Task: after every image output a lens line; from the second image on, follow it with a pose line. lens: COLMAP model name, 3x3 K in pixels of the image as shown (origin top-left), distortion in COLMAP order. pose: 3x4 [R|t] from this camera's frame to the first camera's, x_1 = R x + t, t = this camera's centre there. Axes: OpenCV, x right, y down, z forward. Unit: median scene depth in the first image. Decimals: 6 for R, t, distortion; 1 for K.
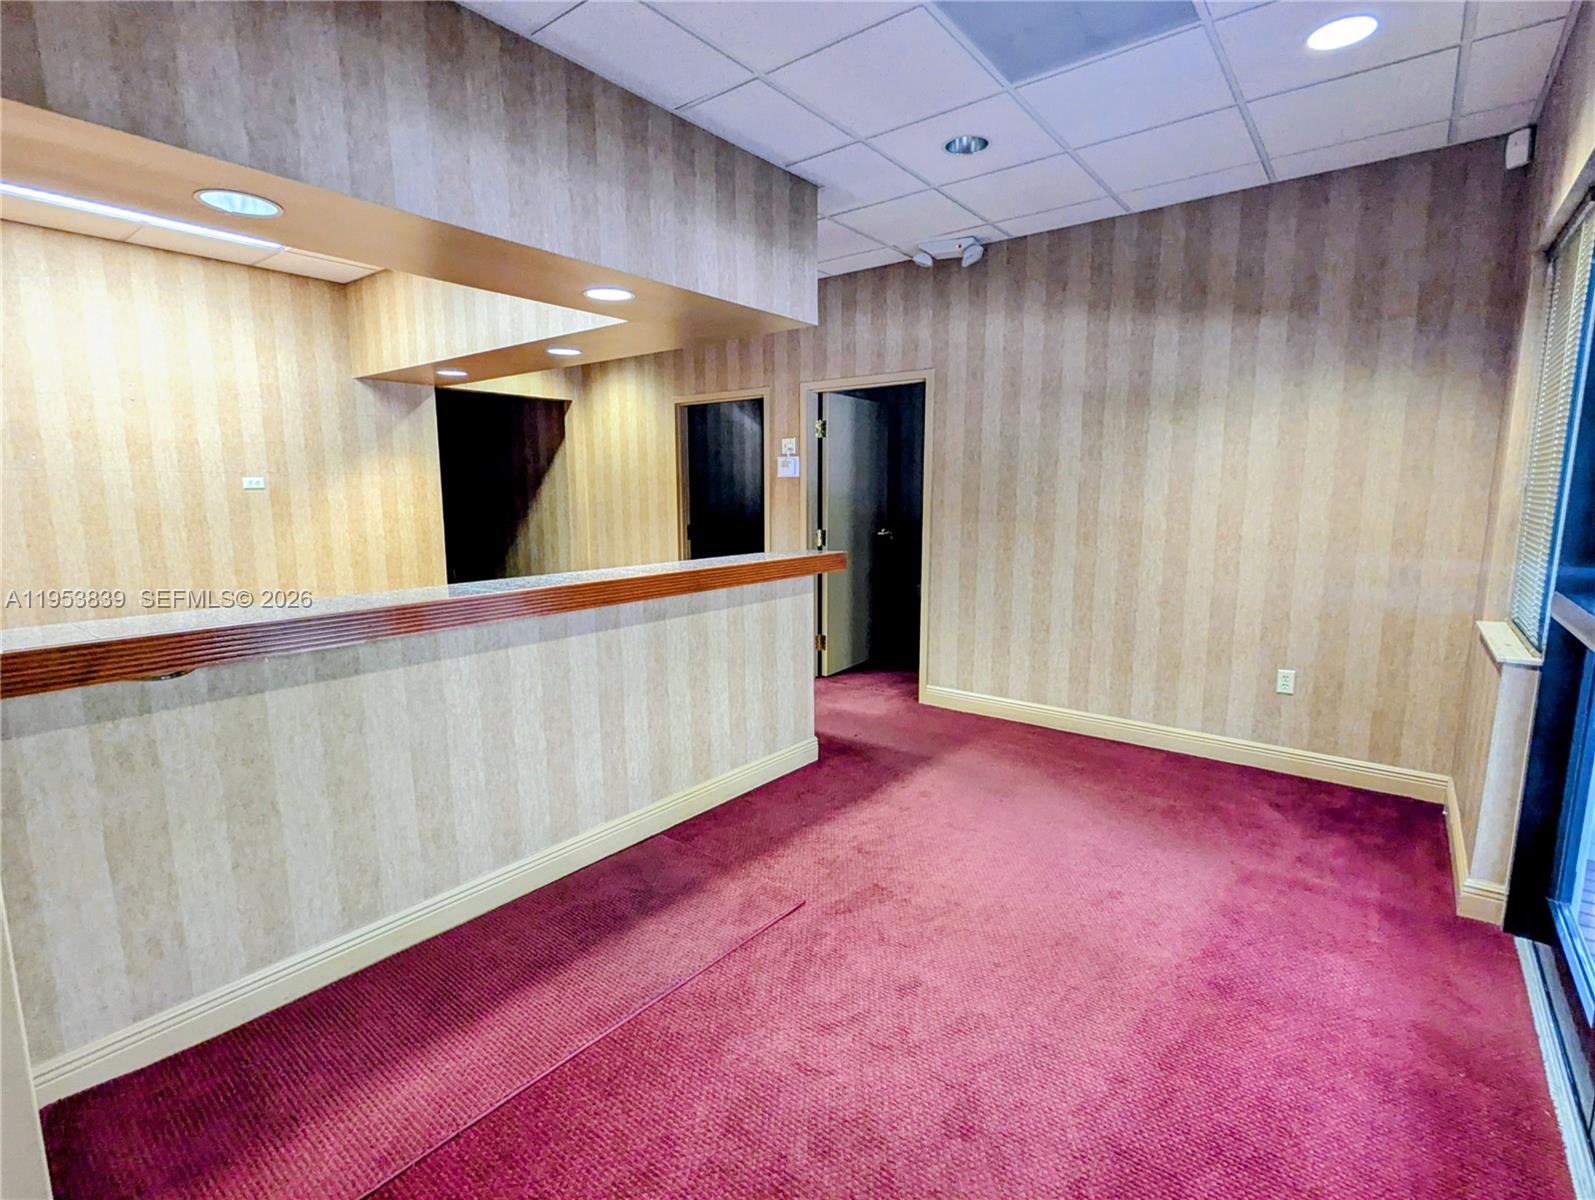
lens RADIAL K [[746.3, 0, 797.5], [0, 746.3, 600.0], [0, 0, 1]] dist [-0.000825, 0.000010]
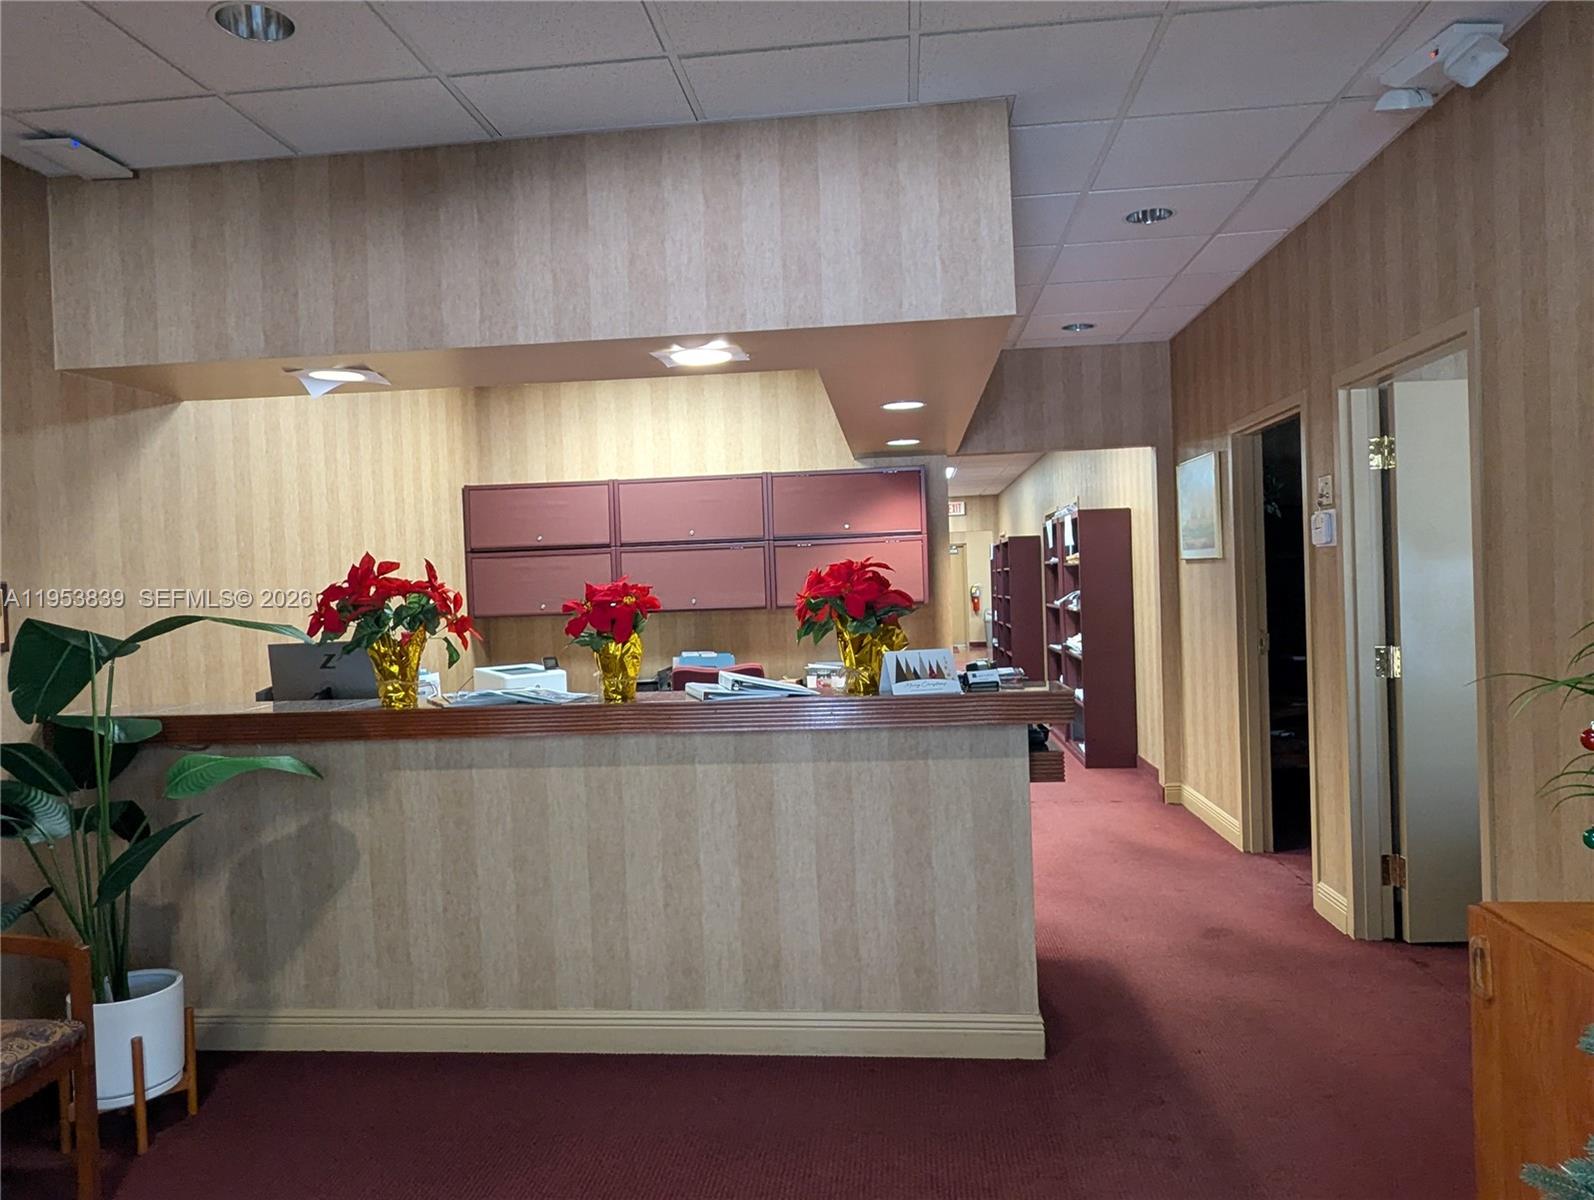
lens RADIAL K [[771.1, 0, 800.1], [0, 771.1, 586.9], [0, 0, 1]] dist [-0.000590, 0.000094]
pose [[0.555063, -0.007994, -0.831770, 0.430761], [-0.083470, 0.994371, -0.065259, -0.089209], [0.827610, 0.105651, 0.551272, 0.531070]]
